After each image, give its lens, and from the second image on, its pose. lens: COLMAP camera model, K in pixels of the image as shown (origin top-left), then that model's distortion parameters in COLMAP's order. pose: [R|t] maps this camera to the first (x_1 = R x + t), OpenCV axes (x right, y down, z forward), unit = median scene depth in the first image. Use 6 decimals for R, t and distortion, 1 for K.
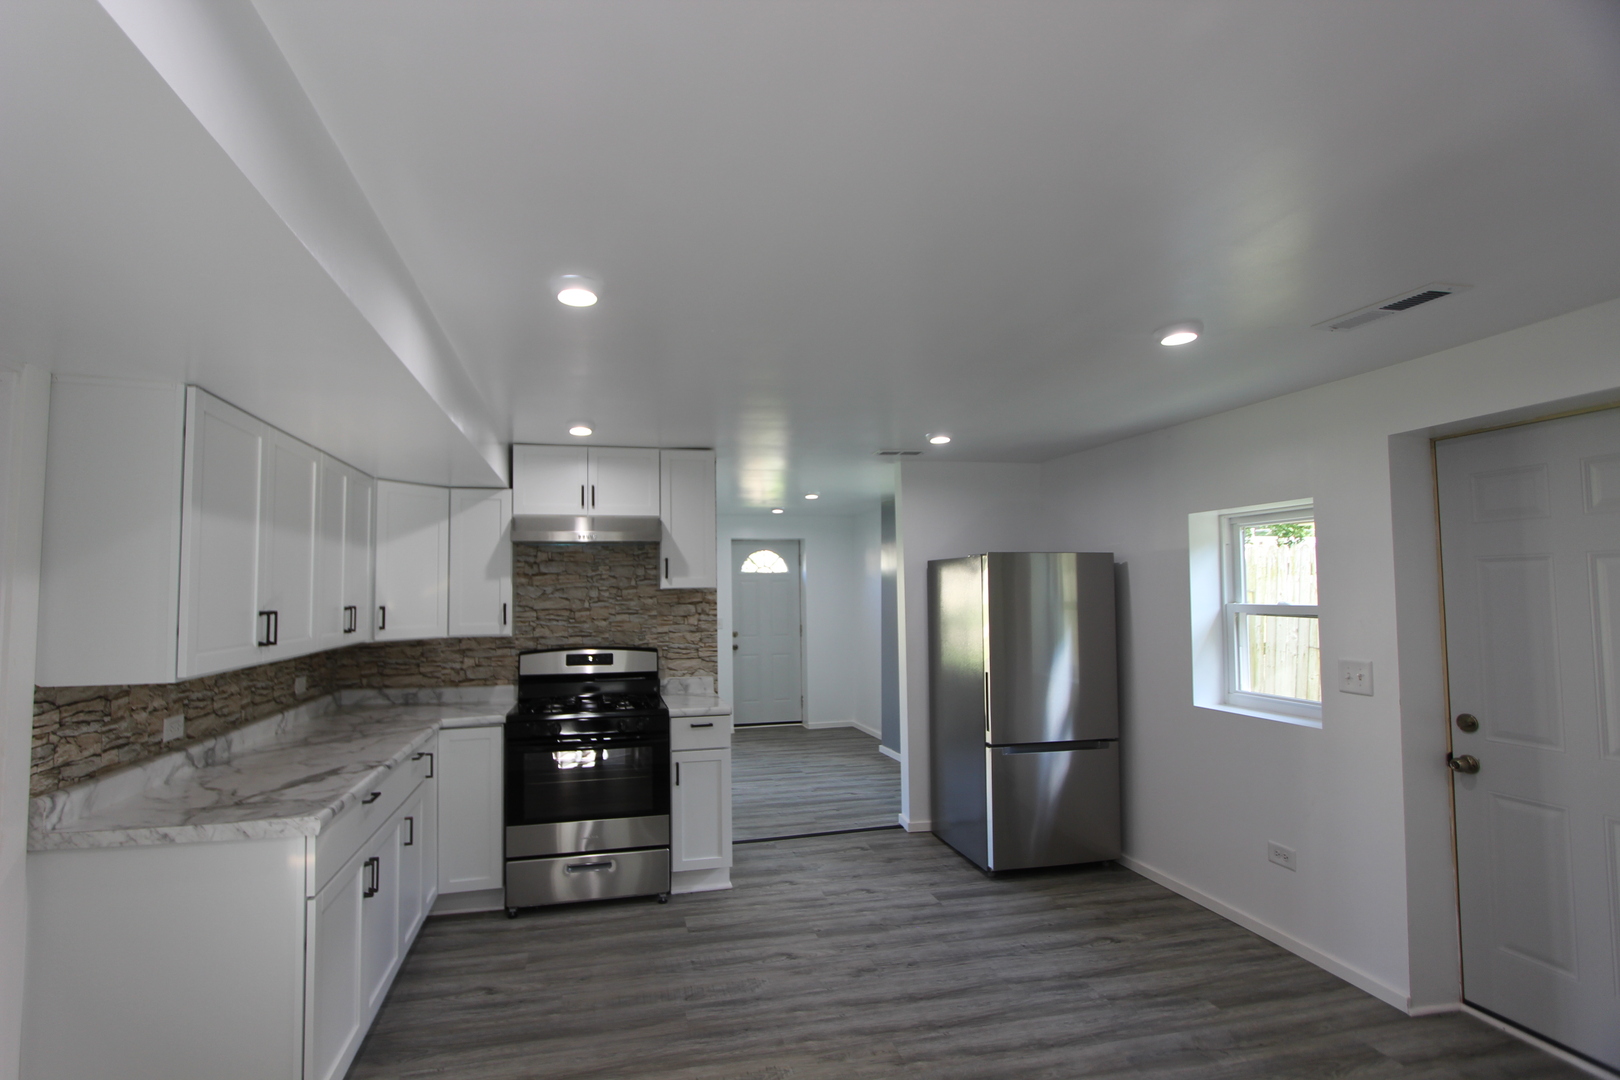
lens RADIAL K [[750.2, 0, 759.3], [0, 750.2, 551.8], [0, 0, 1]] dist [-0.012531, 0.001701]
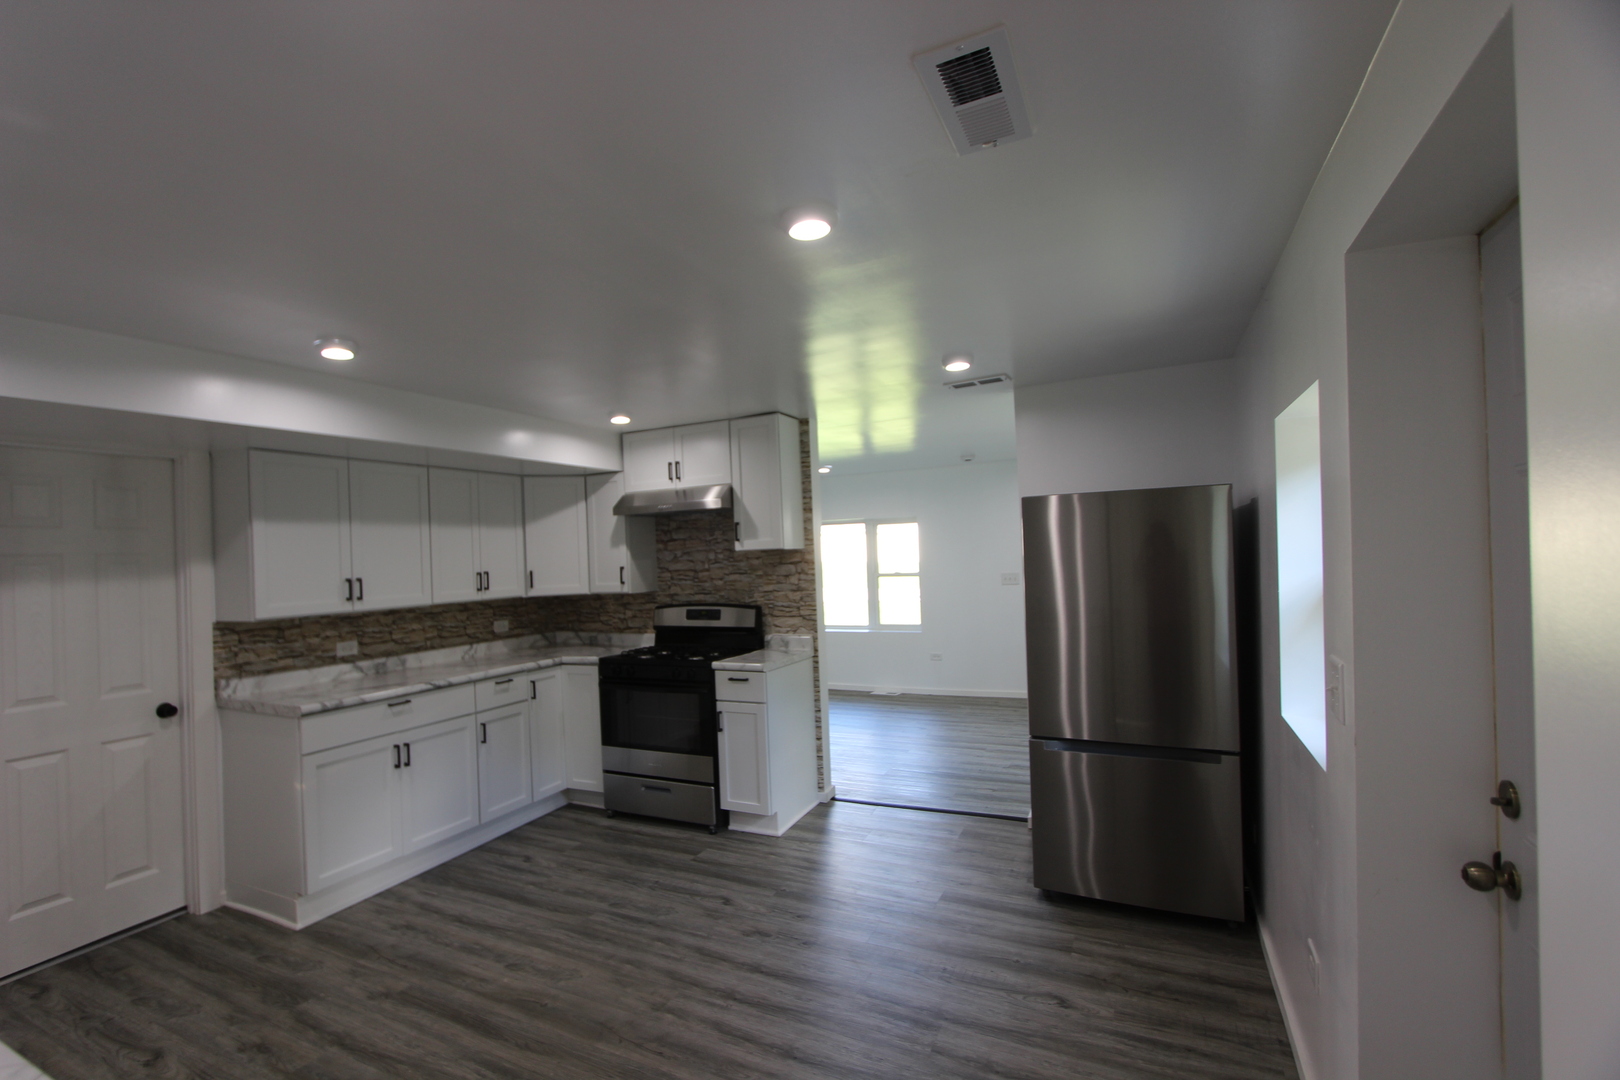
lens RADIAL K [[750.2, 0, 759.9], [0, 750.2, 553.5], [0, 0, 1]] dist [-0.012531, 0.001701]
pose [[0.766625, -0.019722, -0.641792, 0.689136], [0.063823, 0.996919, 0.045602, 0.007068], [0.638916, -0.075921, 0.765521, 0.236623]]
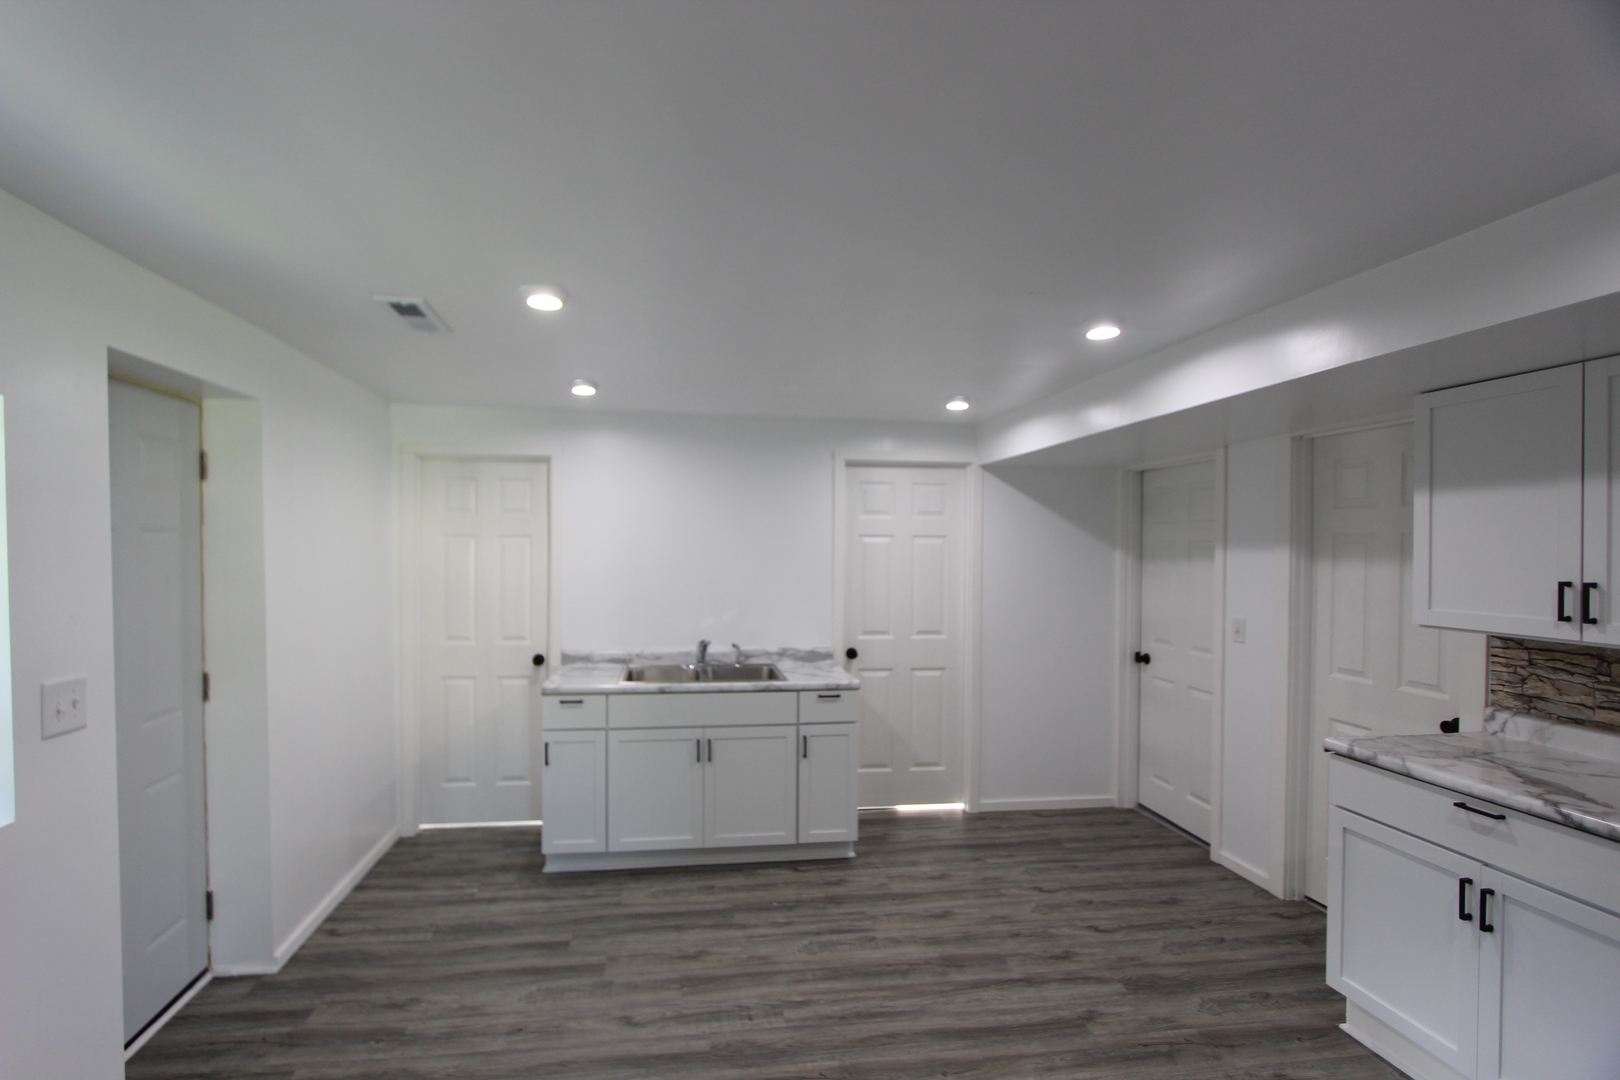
lens RADIAL K [[750.2, 0, 765.4], [0, 750.2, 553.7], [0, 0, 1]] dist [-0.012531, 0.001701]
pose [[-0.997496, 0.003206, 0.070643, 0.143572], [0.000086, 0.999026, -0.044128, 0.057535], [-0.070716, -0.044011, -0.996525, 1.306948]]
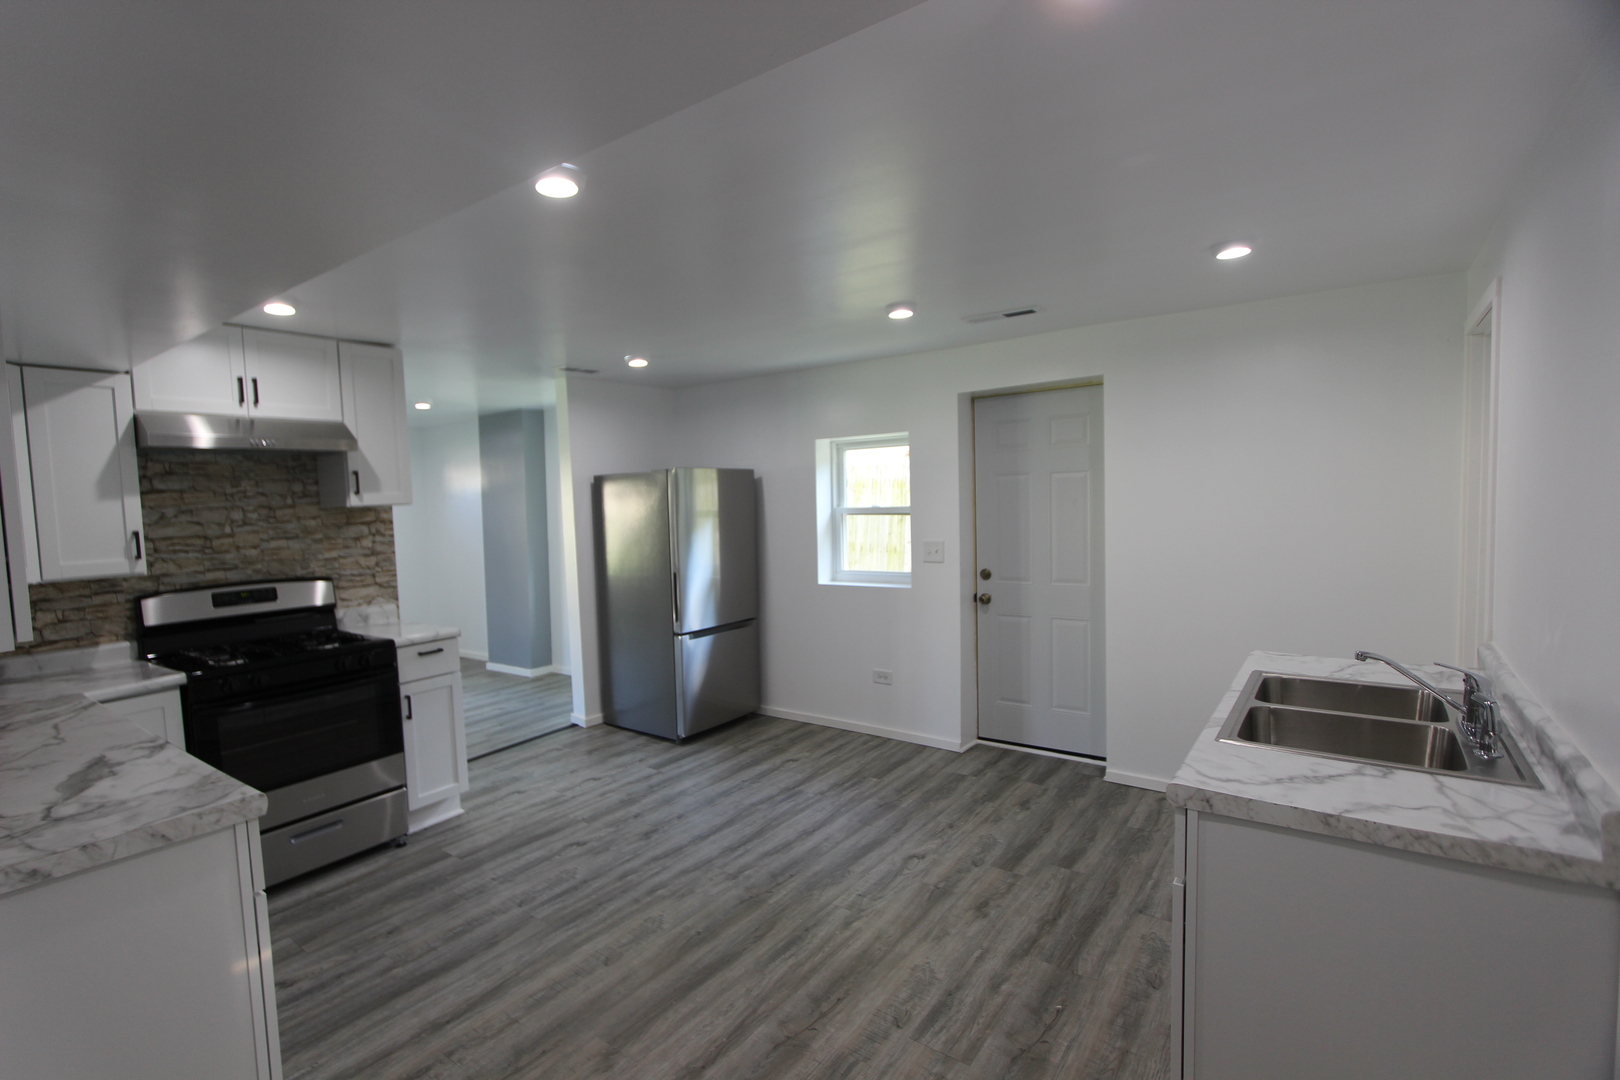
lens RADIAL K [[750.2, 0, 763.9], [0, 750.2, 554.6], [0, 0, 1]] dist [-0.012531, 0.001701]
pose [[0.762570, -0.063740, 0.643758, -0.381224], [-0.008352, 0.994081, 0.108320, 0.008406], [-0.646852, -0.087979, 0.757524, 0.046024]]
